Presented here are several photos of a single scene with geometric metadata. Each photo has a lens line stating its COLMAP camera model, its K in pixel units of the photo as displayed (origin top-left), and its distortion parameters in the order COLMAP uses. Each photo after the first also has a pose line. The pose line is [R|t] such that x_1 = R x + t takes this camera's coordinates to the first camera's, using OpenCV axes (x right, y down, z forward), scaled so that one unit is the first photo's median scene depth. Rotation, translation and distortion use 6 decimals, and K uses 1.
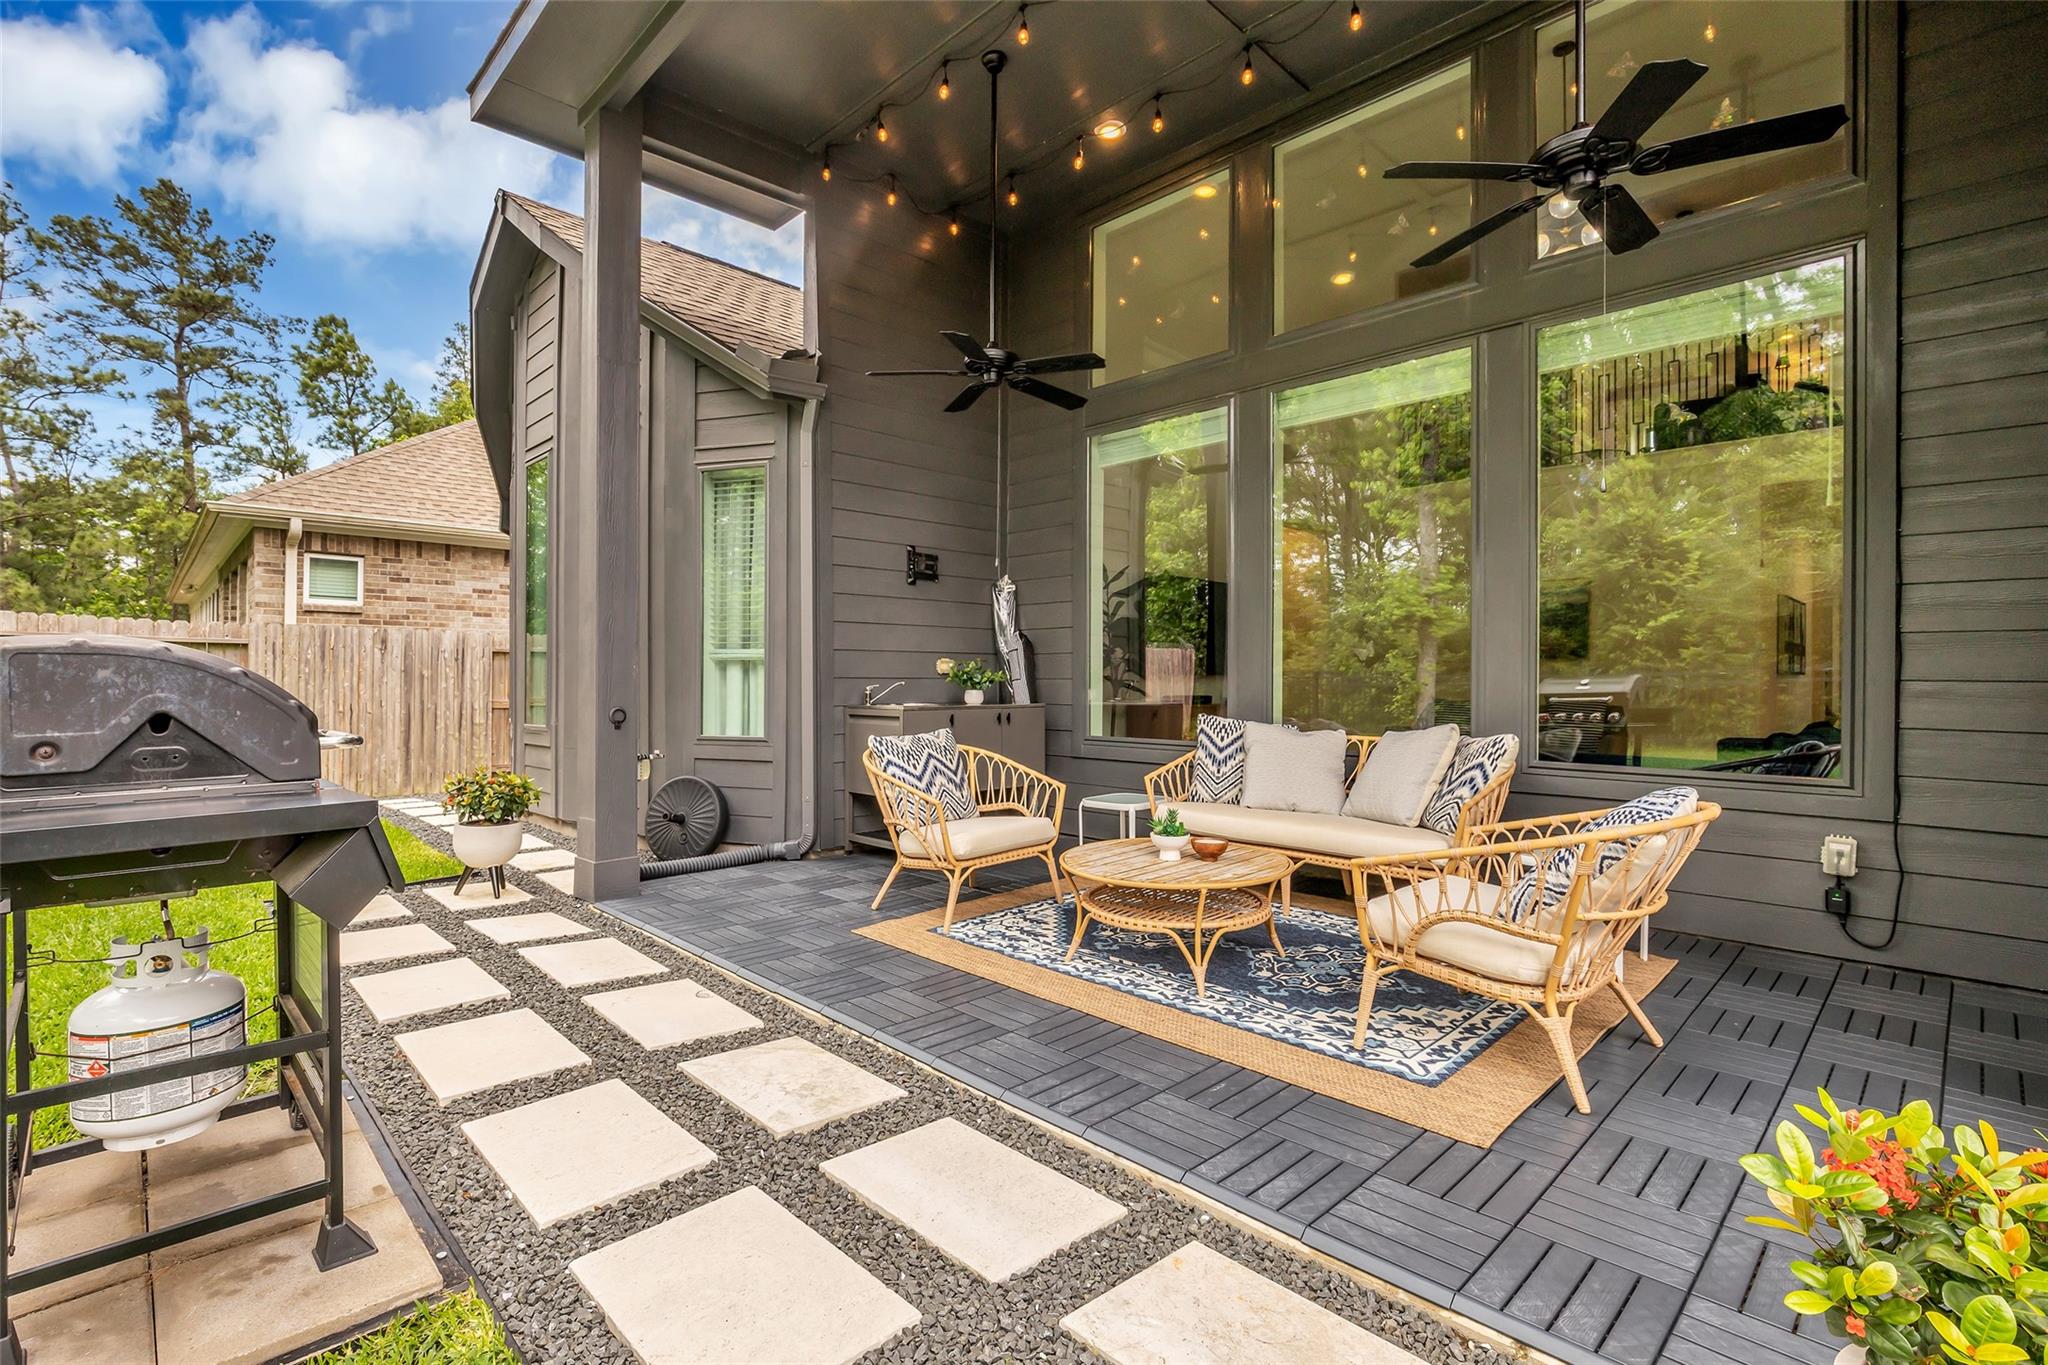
lens RADIAL K [[946.4, 0, 1005.8], [0, 946.4, 677.6], [0, 0, 1]] dist [-0.013720, -0.000032]
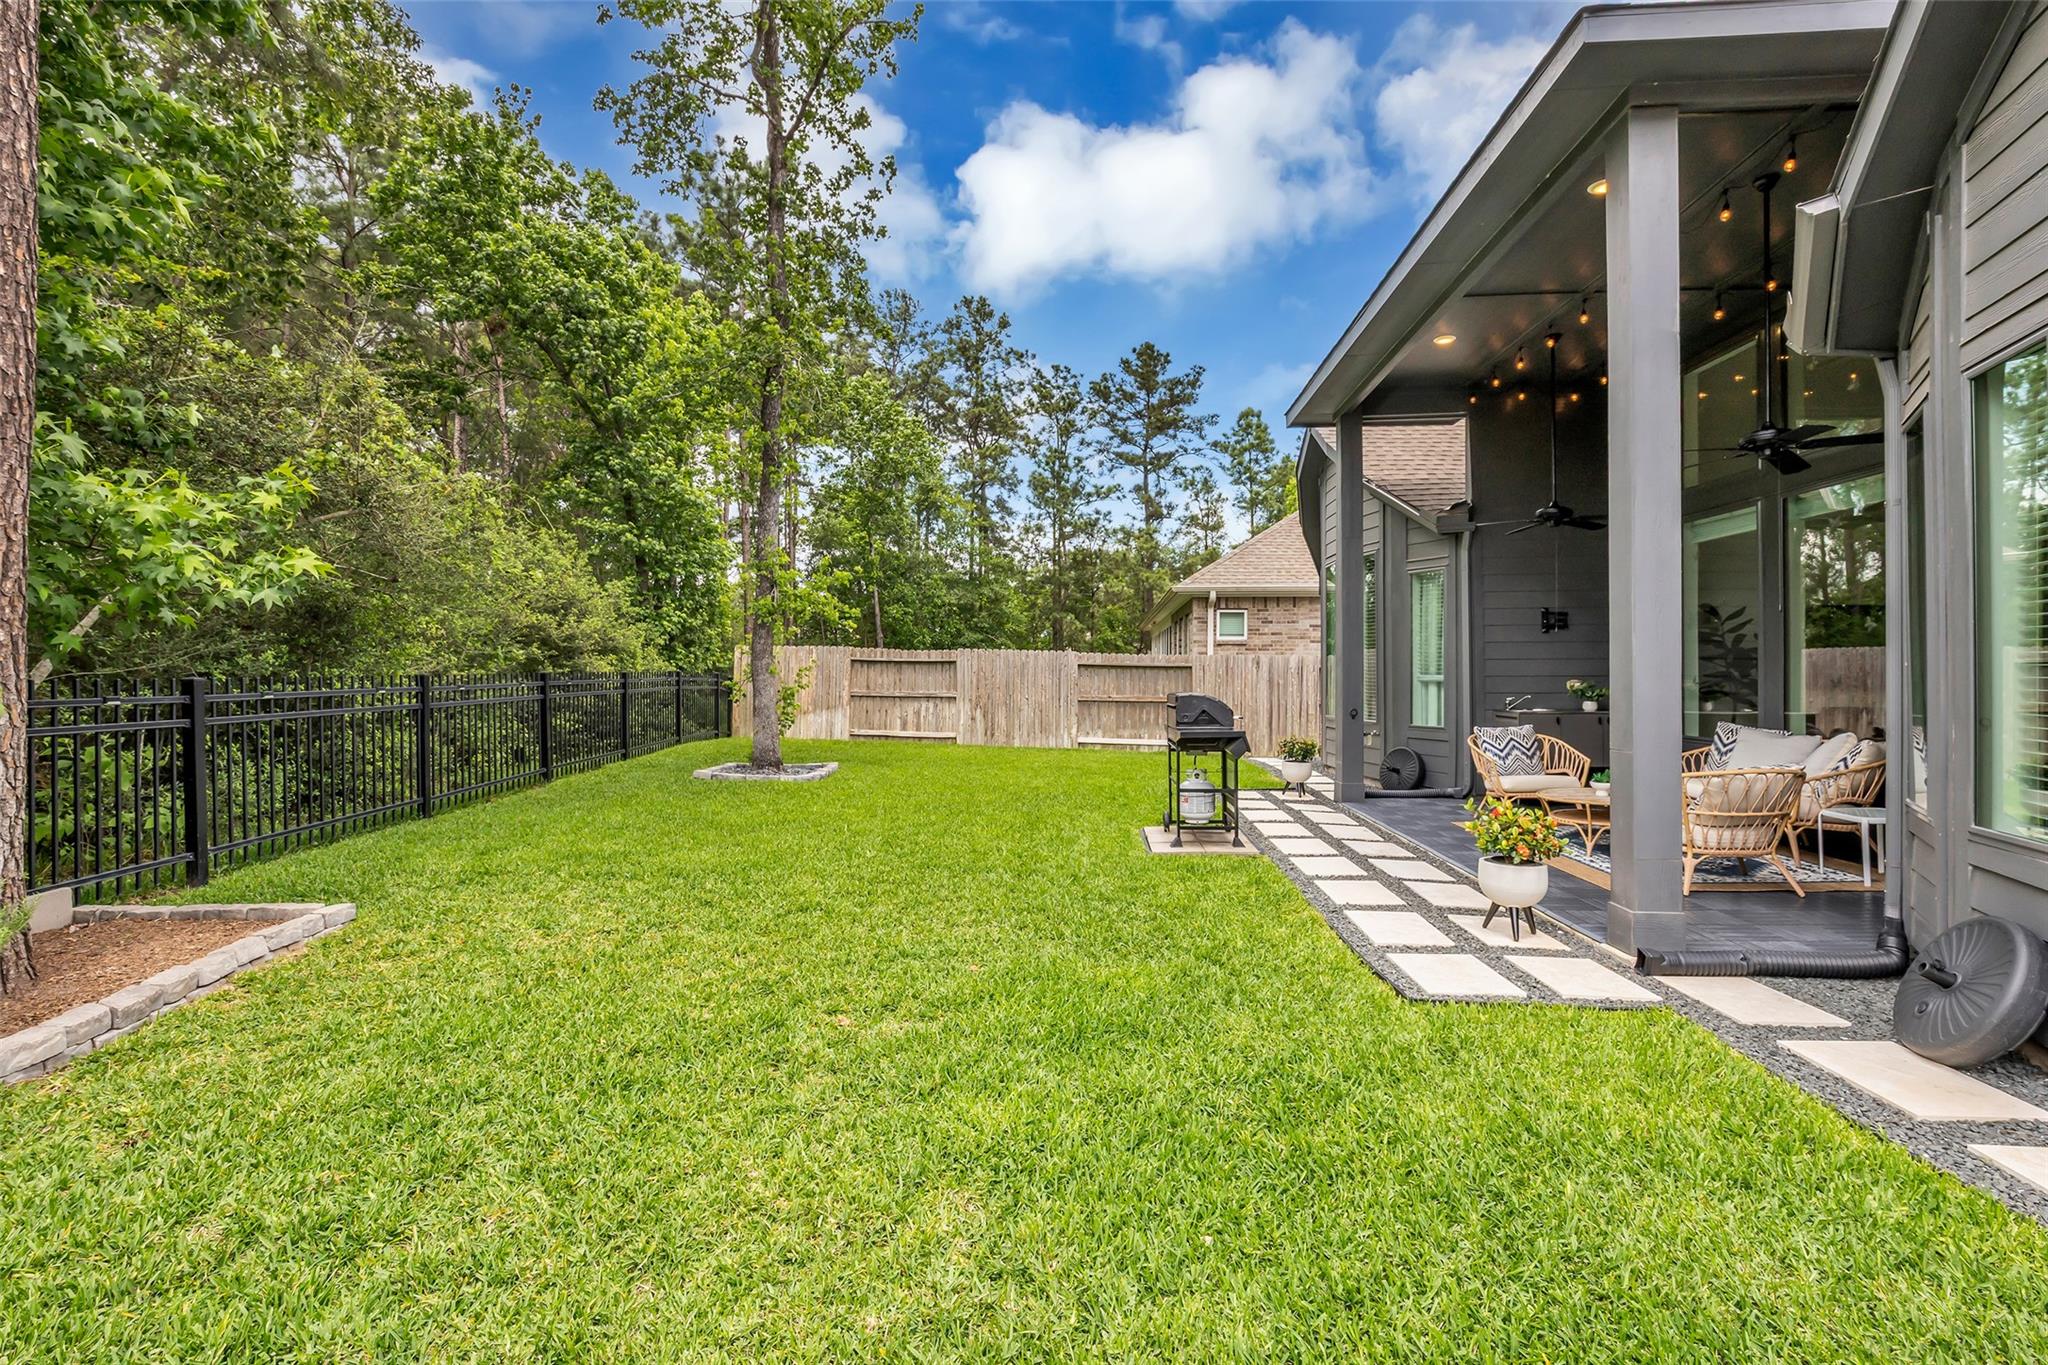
lens RADIAL K [[946.4, 0, 1005.8], [0, 946.4, 677.6], [0, 0, 1]] dist [-0.013720, -0.000032]
pose [[0.657591, 0.000108, -0.753375, 0.513134], [0.005746, 0.999970, 0.005159, -0.040069], [0.753353, -0.007721, 0.657571, -0.731331]]
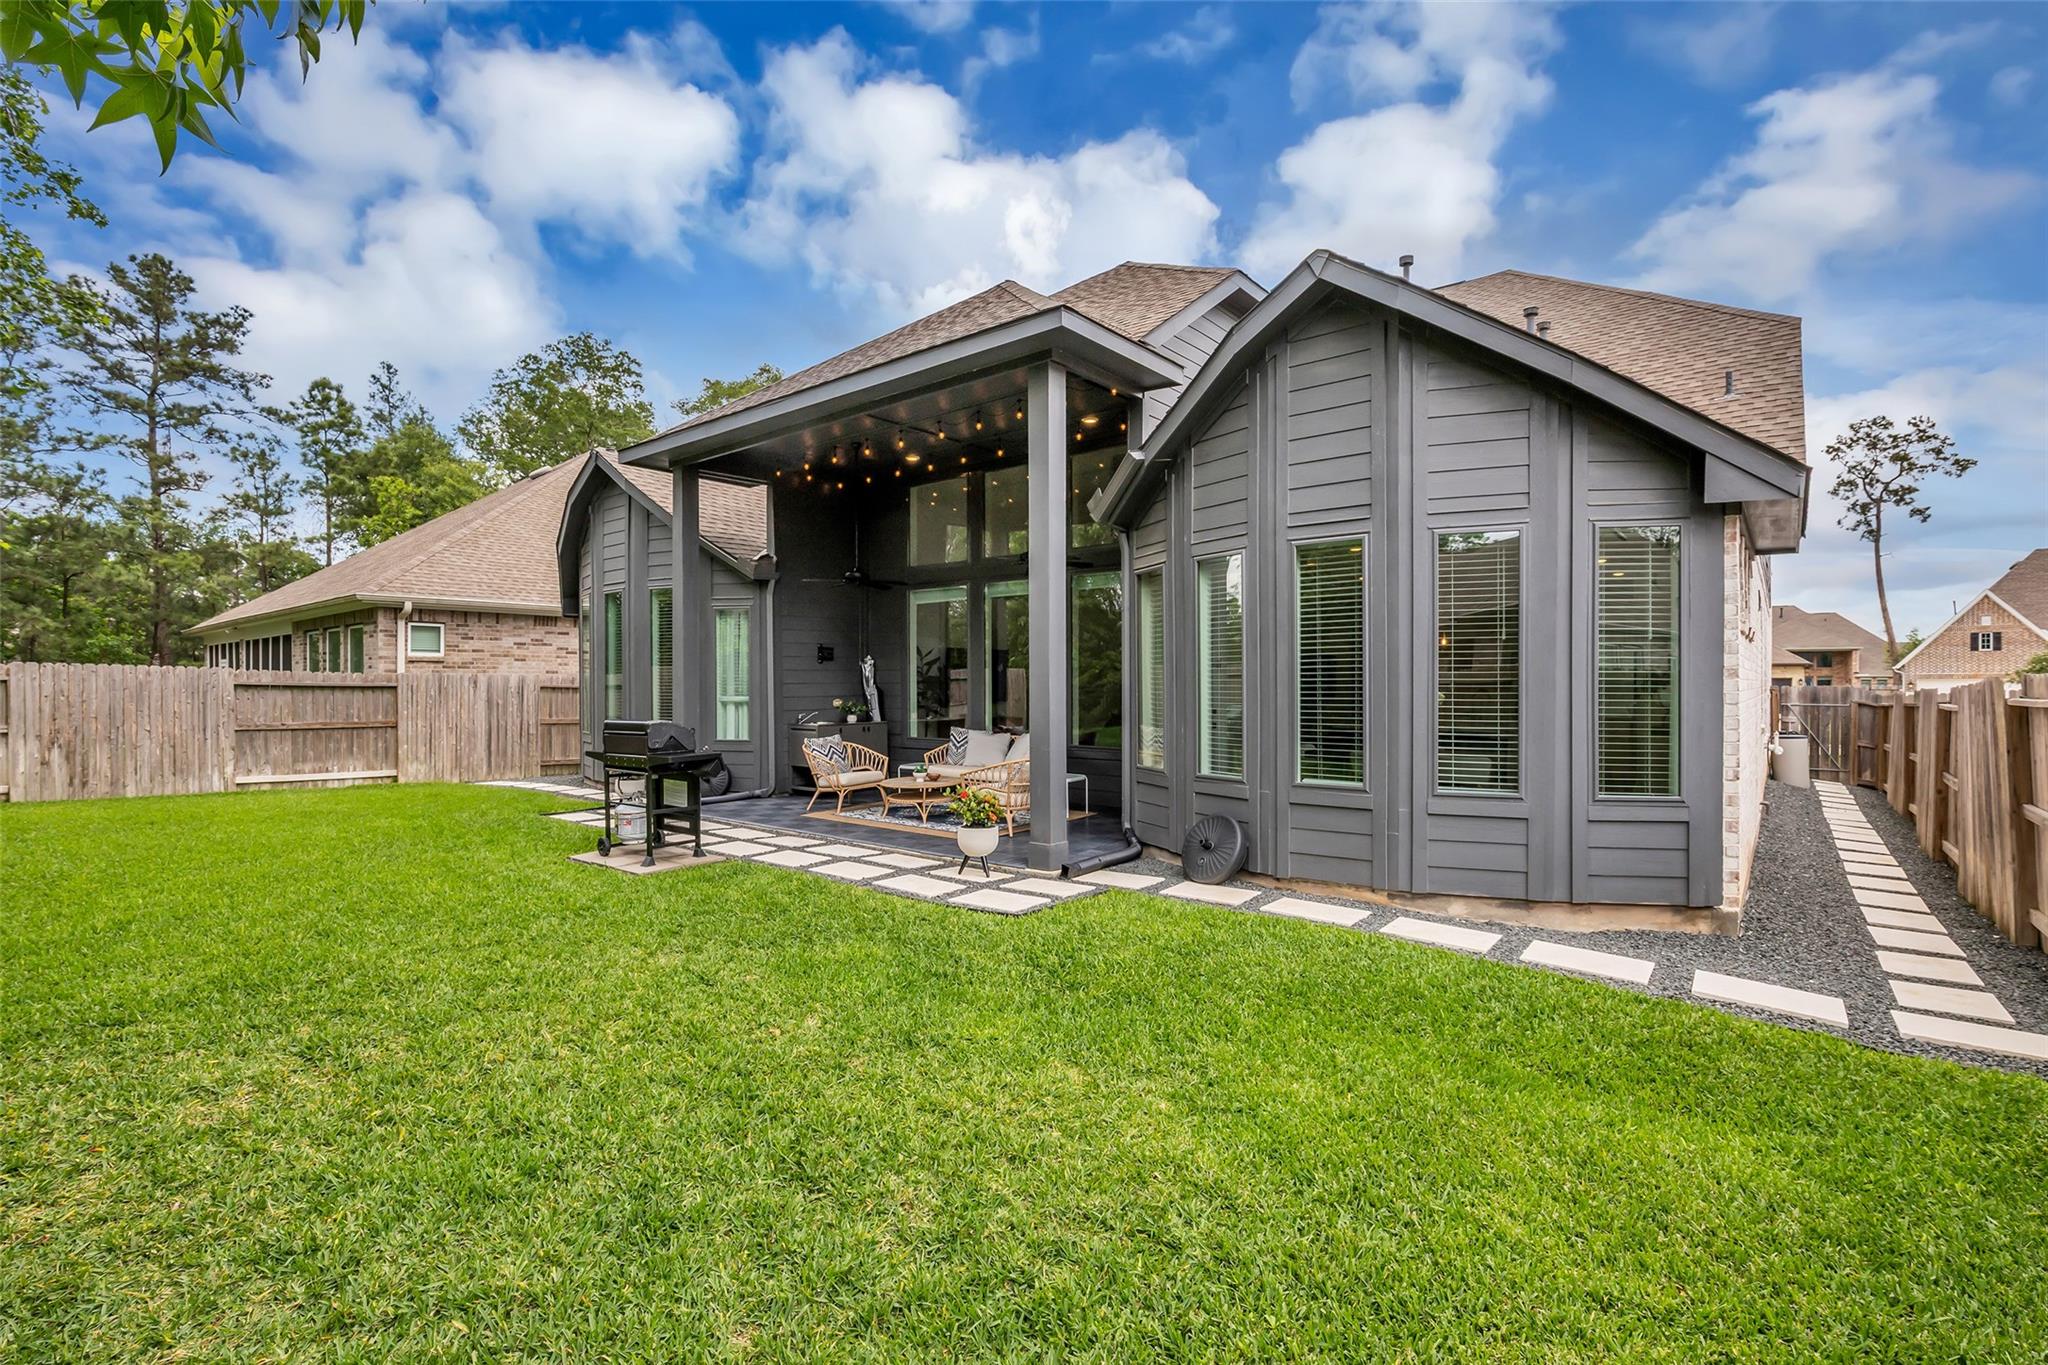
lens RADIAL K [[932.1, 0, 1015.9], [0, 932.1, 695.6], [0, 0, 1]] dist [-0.014772, 0.000610]
pose [[0.992768, -0.007576, 0.119808, 0.080571], [0.005437, 0.999820, 0.018177, -0.067017], [-0.119924, -0.017394, 0.992631, -1.086387]]
